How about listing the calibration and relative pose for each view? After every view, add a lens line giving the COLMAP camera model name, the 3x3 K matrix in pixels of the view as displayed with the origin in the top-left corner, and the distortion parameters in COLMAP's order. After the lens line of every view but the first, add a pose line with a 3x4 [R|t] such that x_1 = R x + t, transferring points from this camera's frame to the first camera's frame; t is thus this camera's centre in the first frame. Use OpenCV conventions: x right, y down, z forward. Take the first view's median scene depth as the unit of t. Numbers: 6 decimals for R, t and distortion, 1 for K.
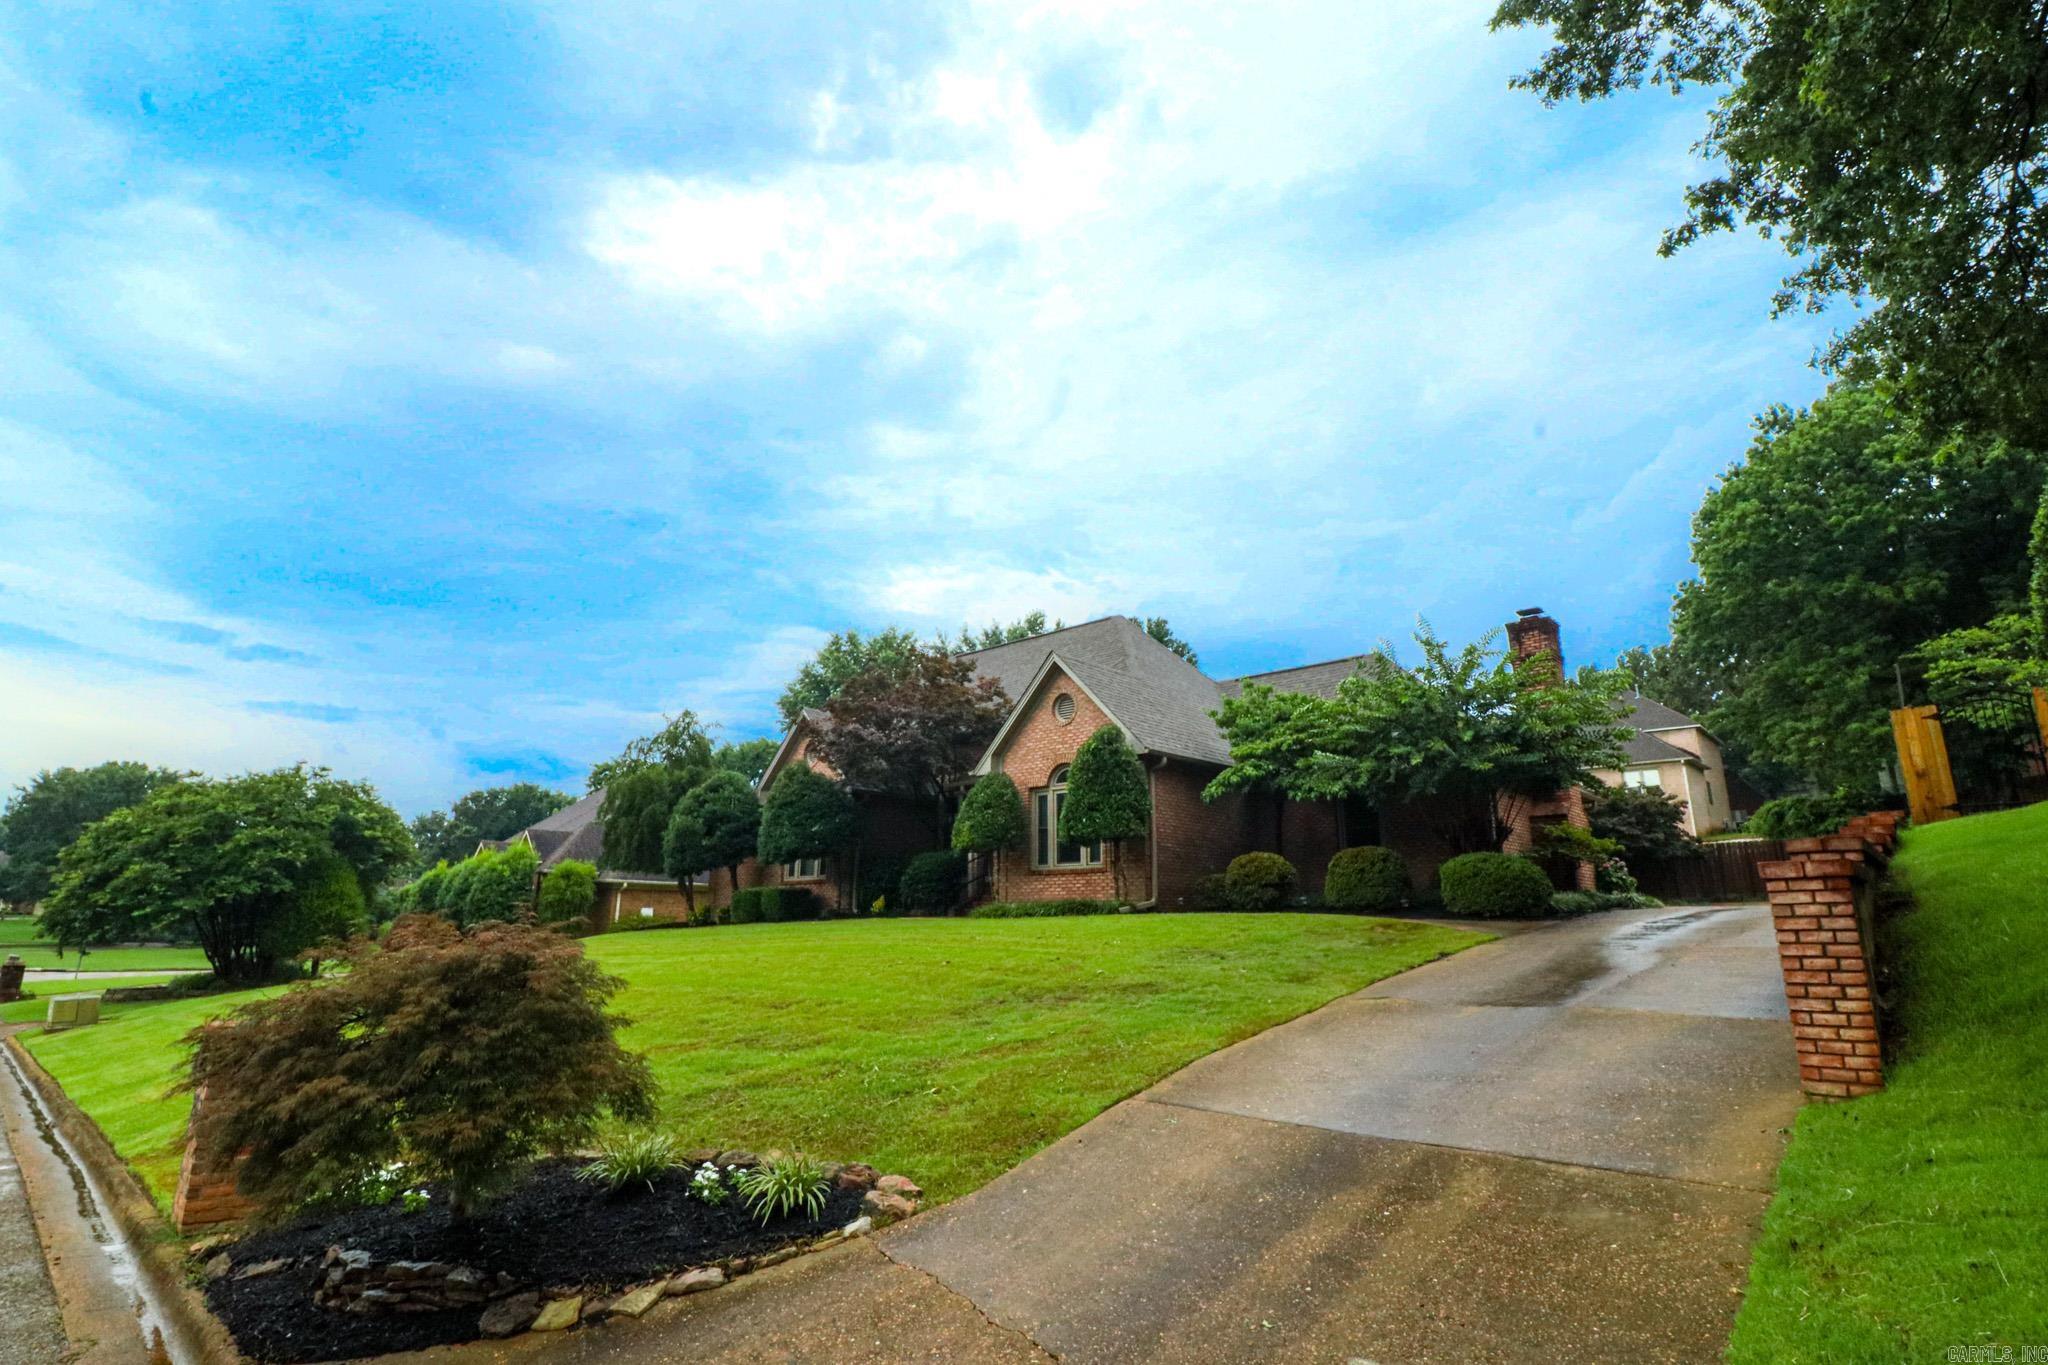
lens RADIAL K [[982.0, 0, 1021.5], [0, 982.0, 674.6], [0, 0, 1]] dist [0.001683, -0.014920]
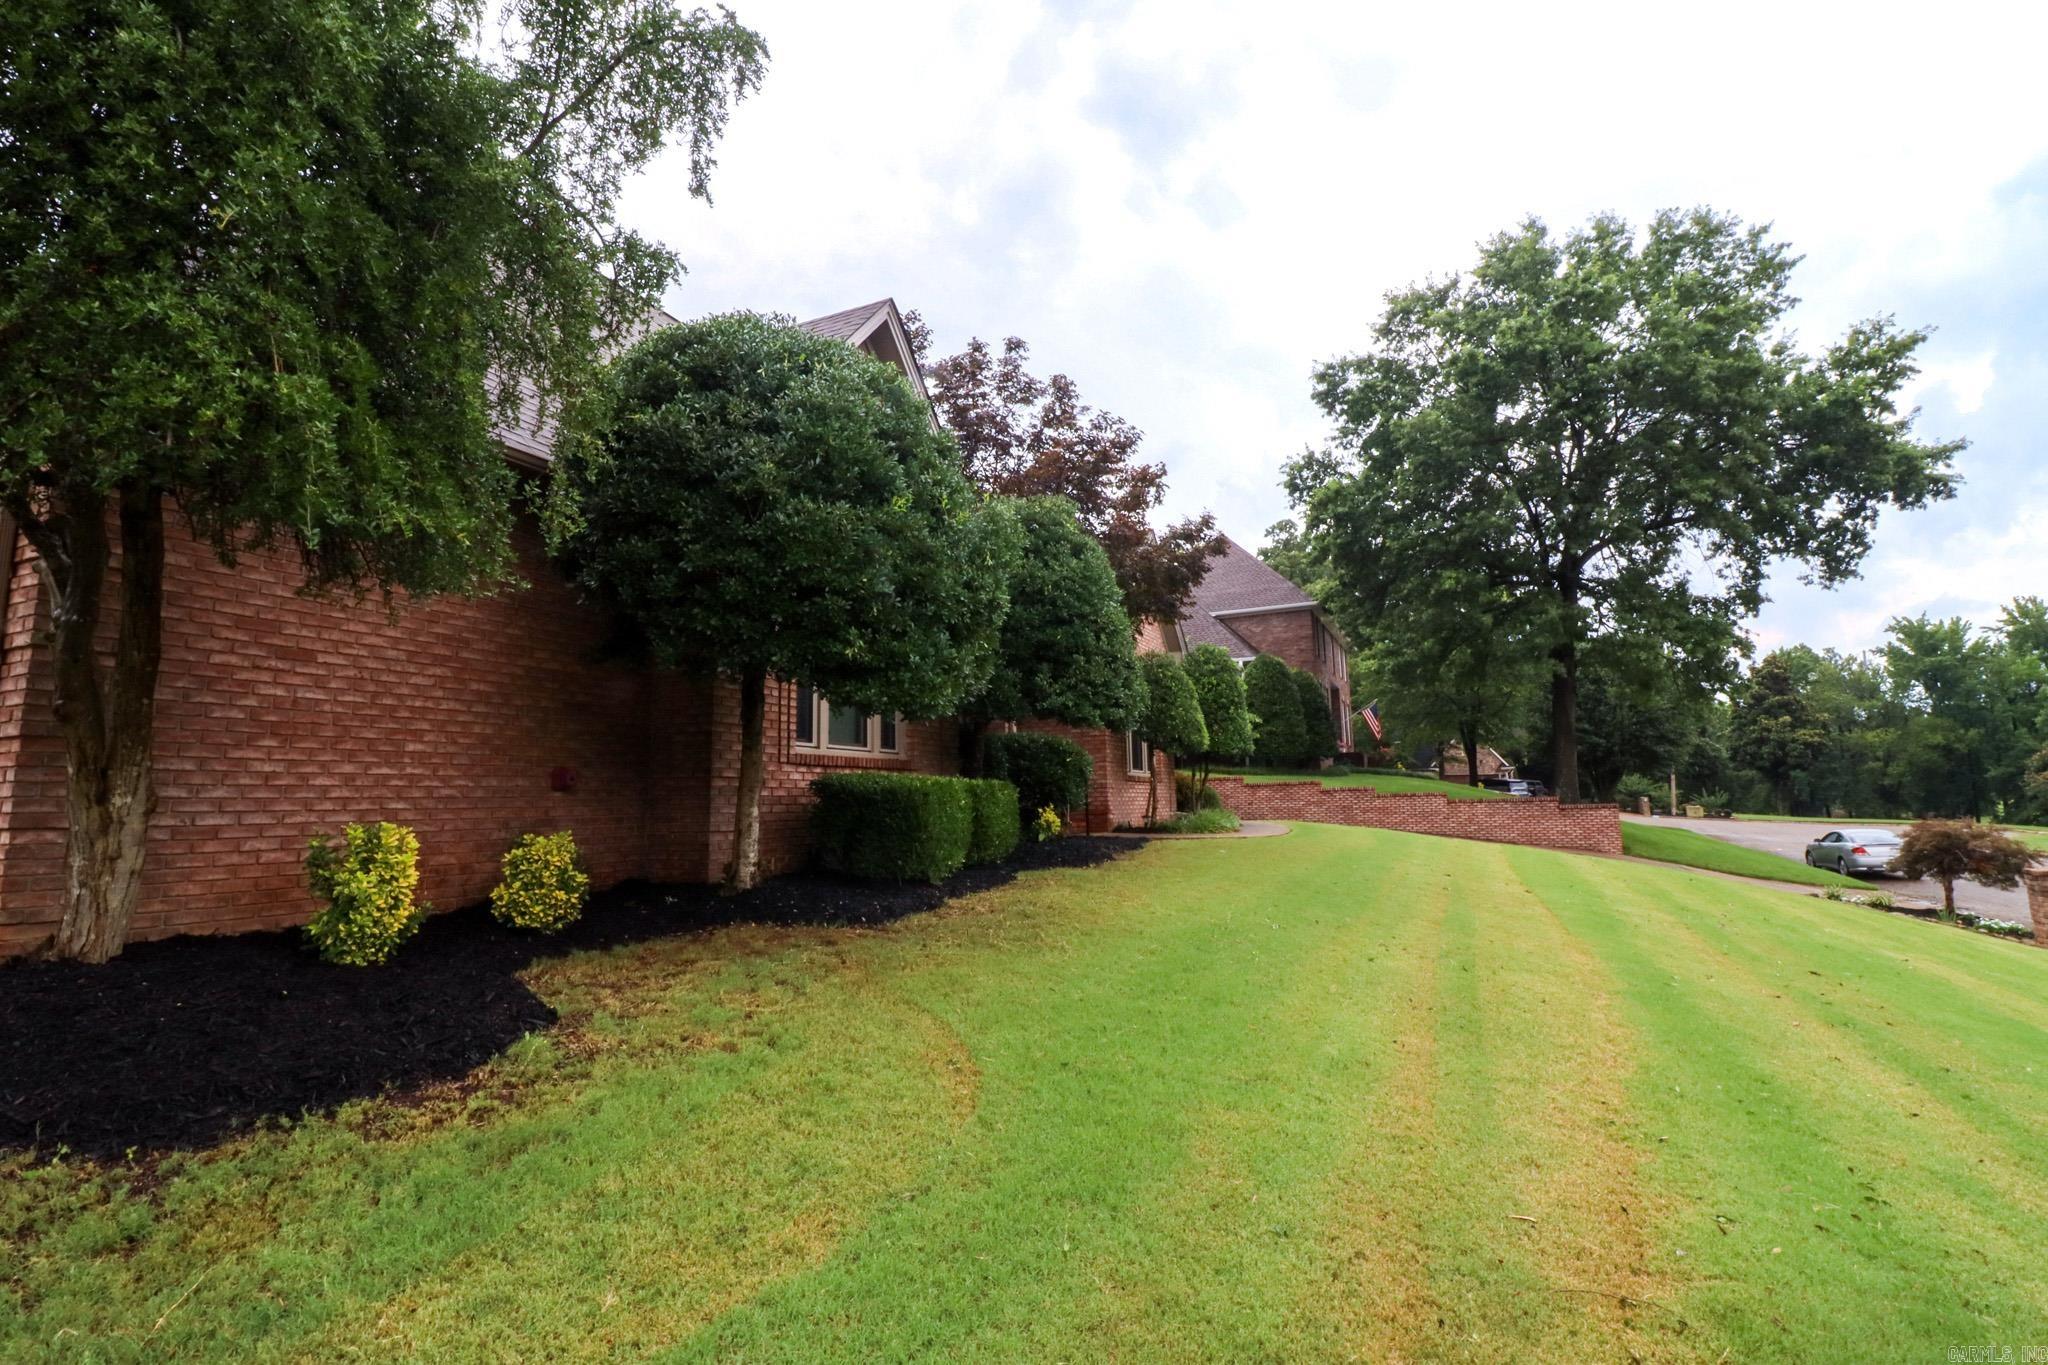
lens RADIAL K [[982.0, 0, 1021.5], [0, 982.0, 674.6], [0, 0, 1]] dist [0.001683, -0.014920]
pose [[-0.306426, 0.120796, 0.944199, -0.740339], [-0.227634, 0.953837, -0.195904, 0.299491], [-0.924276, -0.274962, -0.264783, 1.321892]]
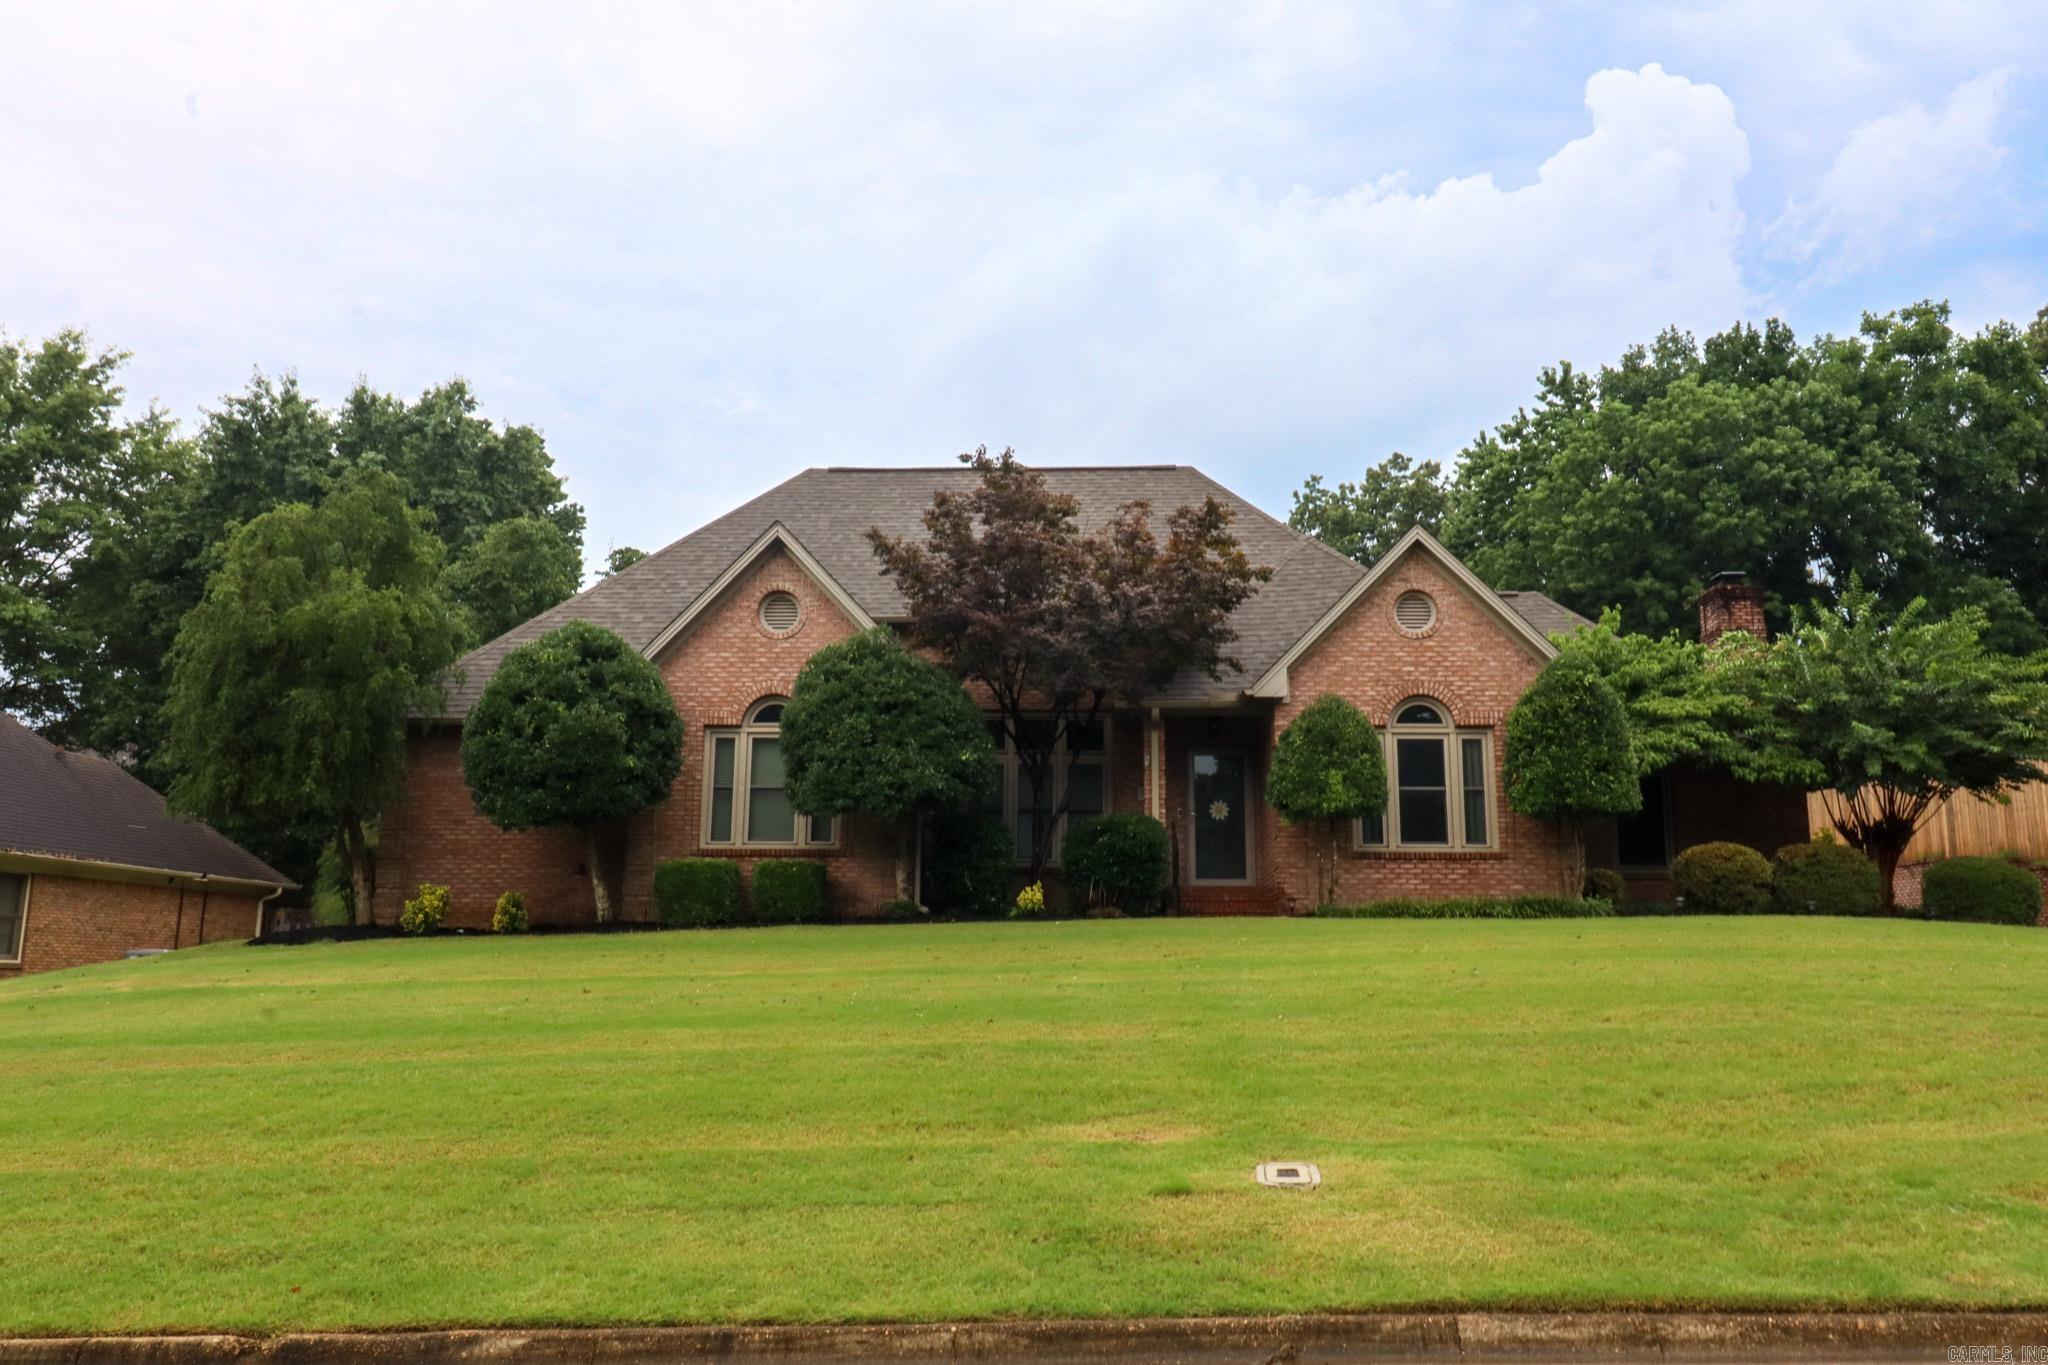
lens RADIAL K [[1587.8, 0, 1024.0], [0, 1587.8, 682.5], [0, 0, 1]] dist [0.018897, -0.007613]
pose [[0.765909, 0.116579, 0.632291, -0.839141], [-0.162103, 0.986668, 0.014442, 0.109477], [-0.622178, -0.113558, 0.774596, 0.333199]]
